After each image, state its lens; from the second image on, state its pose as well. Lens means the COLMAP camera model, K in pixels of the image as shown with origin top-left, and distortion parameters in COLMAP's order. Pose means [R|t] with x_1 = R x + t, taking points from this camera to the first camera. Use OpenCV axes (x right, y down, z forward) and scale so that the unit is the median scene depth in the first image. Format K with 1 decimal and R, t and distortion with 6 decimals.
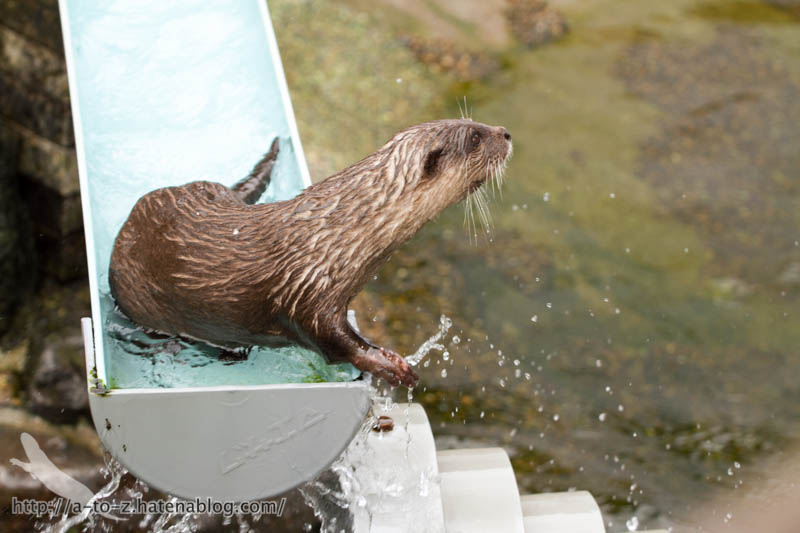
lens RADIAL K [[3455.0, 0, 399.0], [0, 3455.0, 266.9], [0, 0, 1]] dist [0.106840, 0.000000]
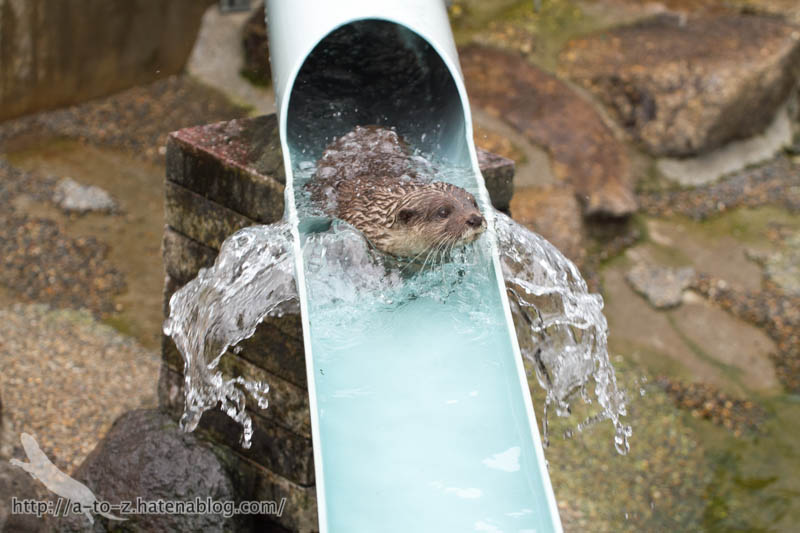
lens RADIAL K [[4204.6, 0, 399.9], [0, 4204.6, 266.1], [0, 0, 1]] dist [0.397624, 0.000000]
pose [[0.997530, 0.018439, -0.067777, 0.007735], [-0.025051, 0.994868, -0.098032, 0.018397], [0.065622, 0.099488, 0.992873, -0.160678]]
